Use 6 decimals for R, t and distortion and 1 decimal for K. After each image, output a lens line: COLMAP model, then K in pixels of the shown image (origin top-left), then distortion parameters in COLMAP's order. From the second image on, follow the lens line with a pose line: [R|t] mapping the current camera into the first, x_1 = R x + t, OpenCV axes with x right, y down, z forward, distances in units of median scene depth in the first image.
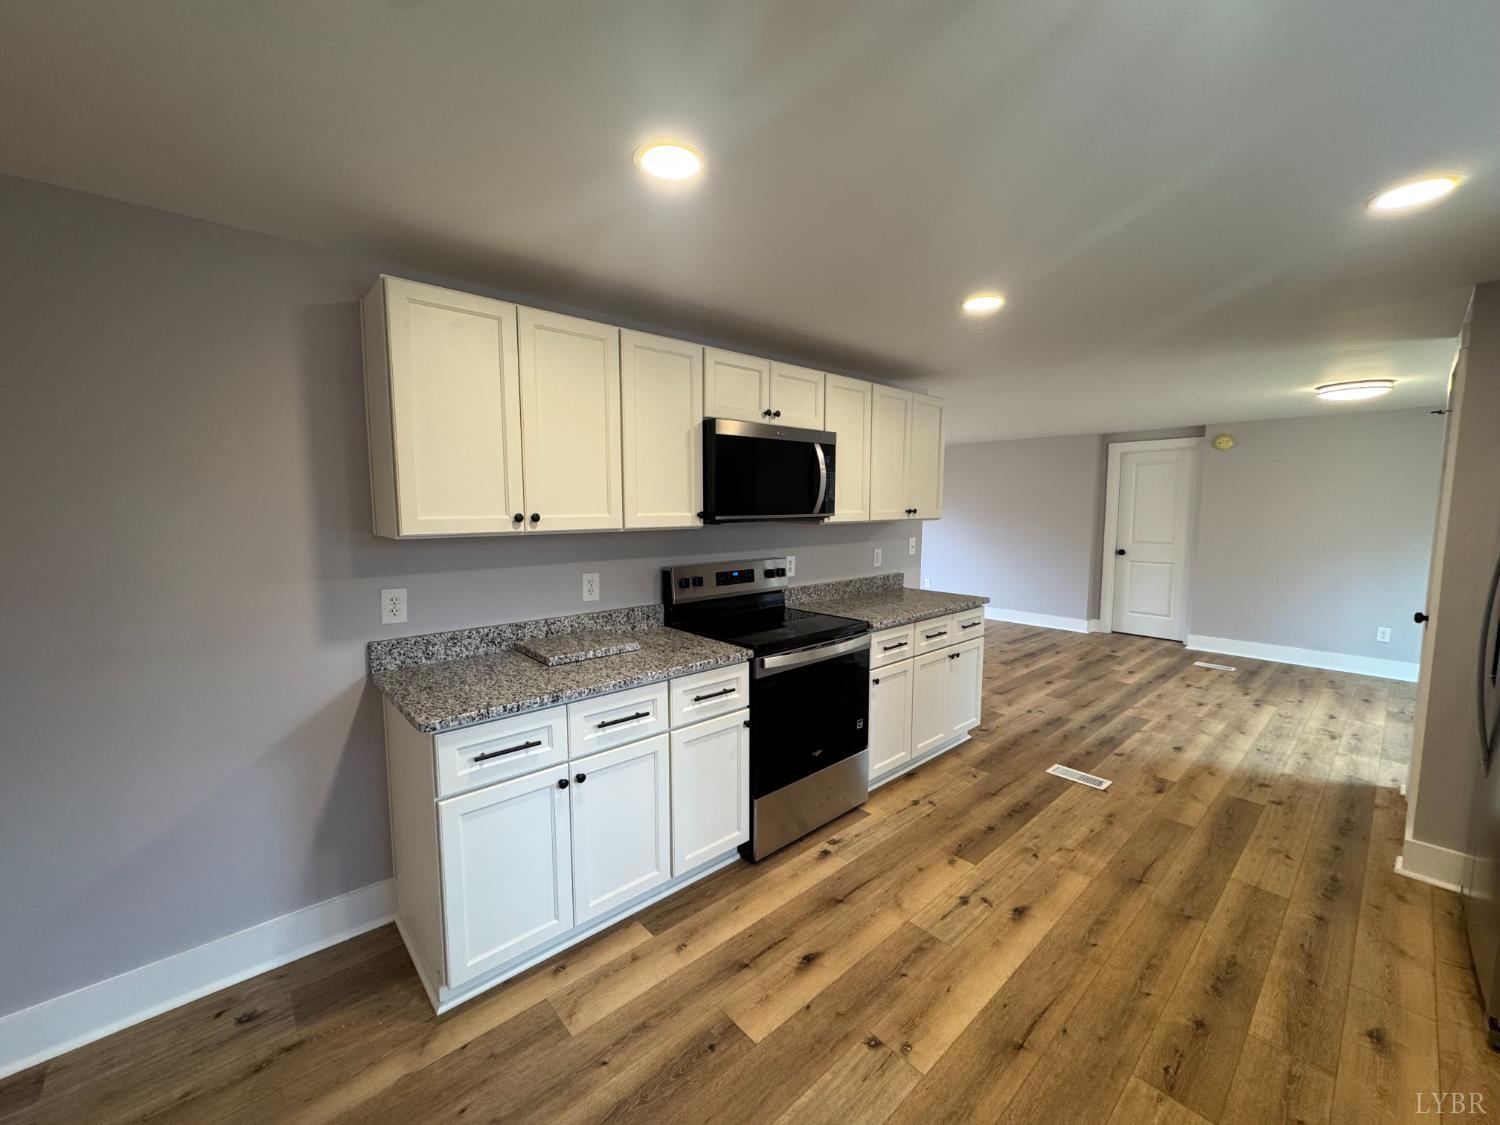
lens RADIAL K [[597.2, 0, 749.9], [0, 597.2, 562.2], [0, 0, 1]] dist [0.000059, -0.000065]
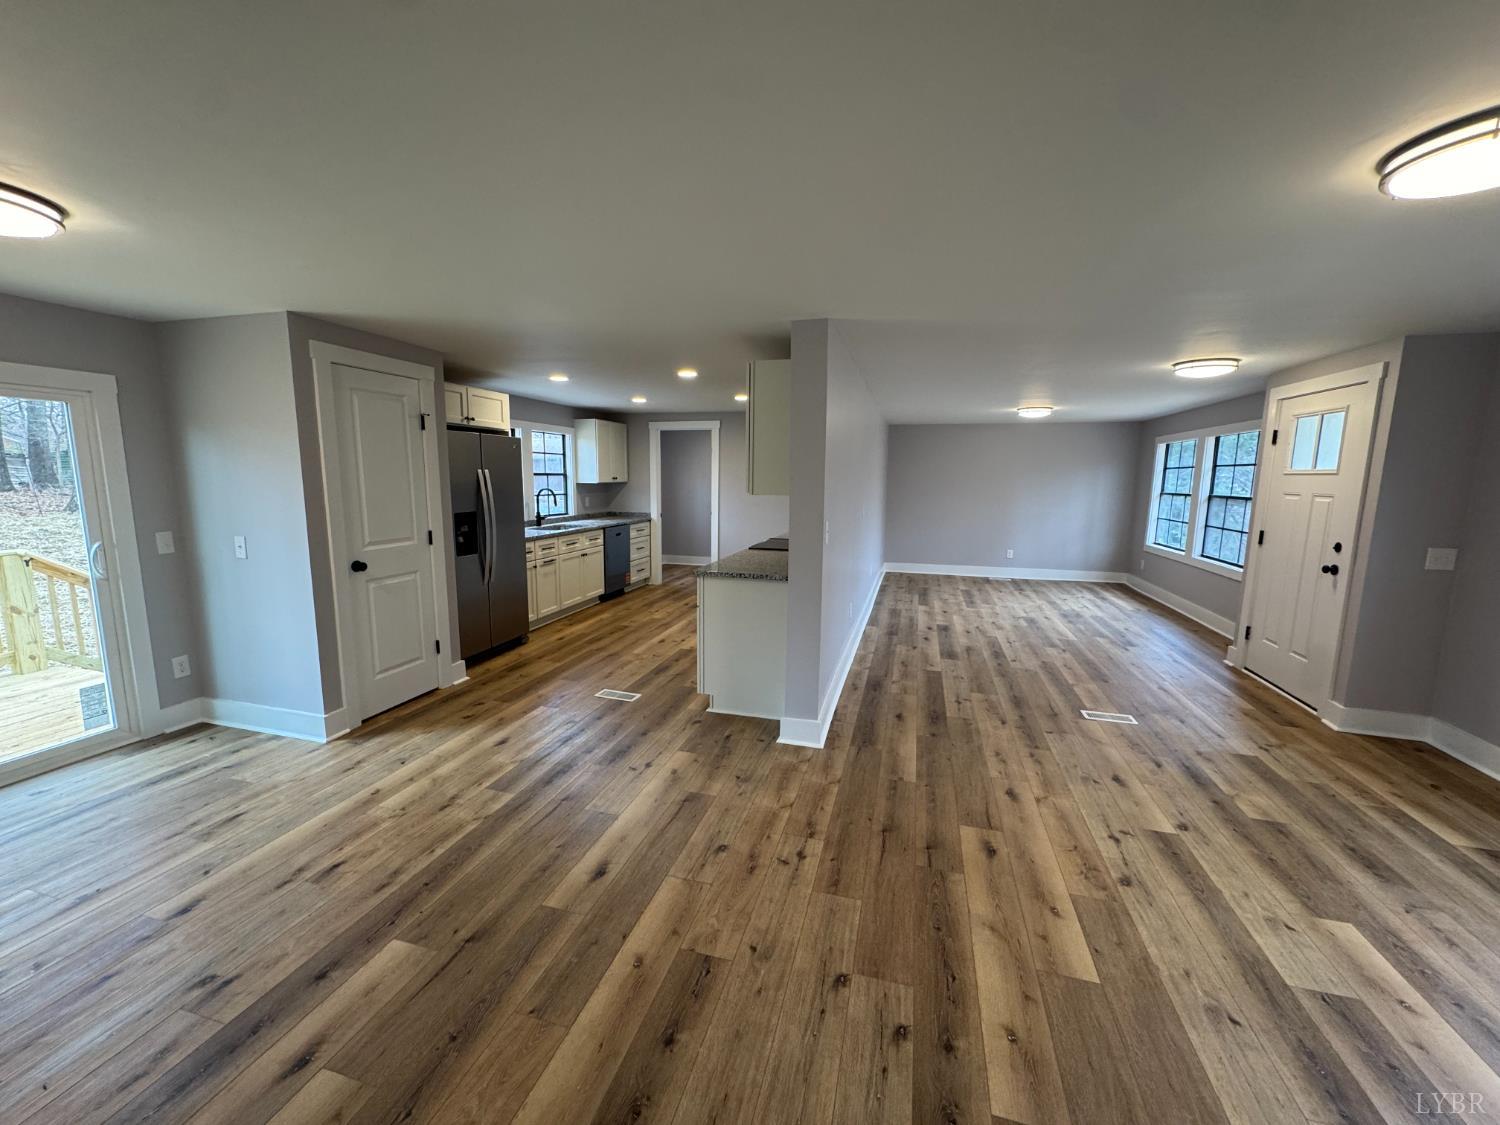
lens RADIAL K [[597.2, 0, 746.7], [0, 597.2, 564.8], [0, 0, 1]] dist [0.000059, -0.000065]
pose [[-0.847446, 0.066190, -0.526739, 0.992495], [-0.066561, 0.971120, 0.229118, -0.215526], [0.526692, 0.229225, -0.818567, 2.167456]]
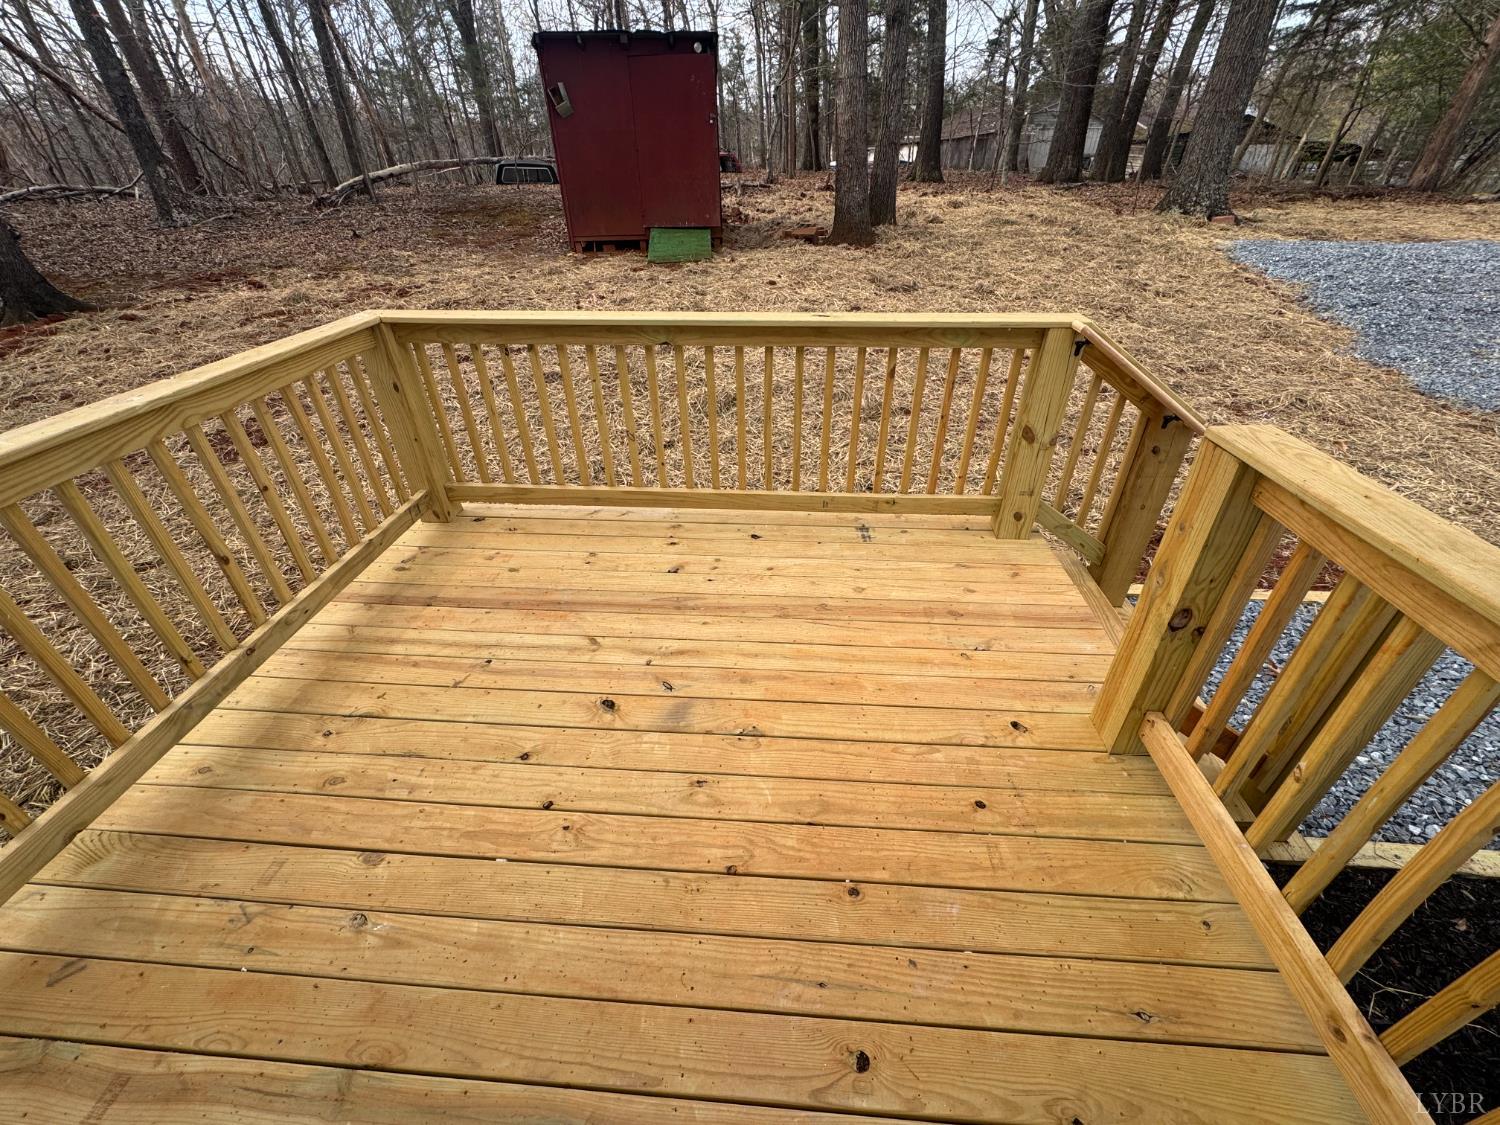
lens RADIAL K [[597.2, 0, 753.3], [0, 597.2, 559.5], [0, 0, 1]] dist [0.000059, -0.000065]
pose [[-0.692436, -0.392273, 0.605520, 1.450071], [0.083607, 0.789993, 0.607389, -0.036237], [-0.716618, 0.471204, -0.514223, 0.813064]]
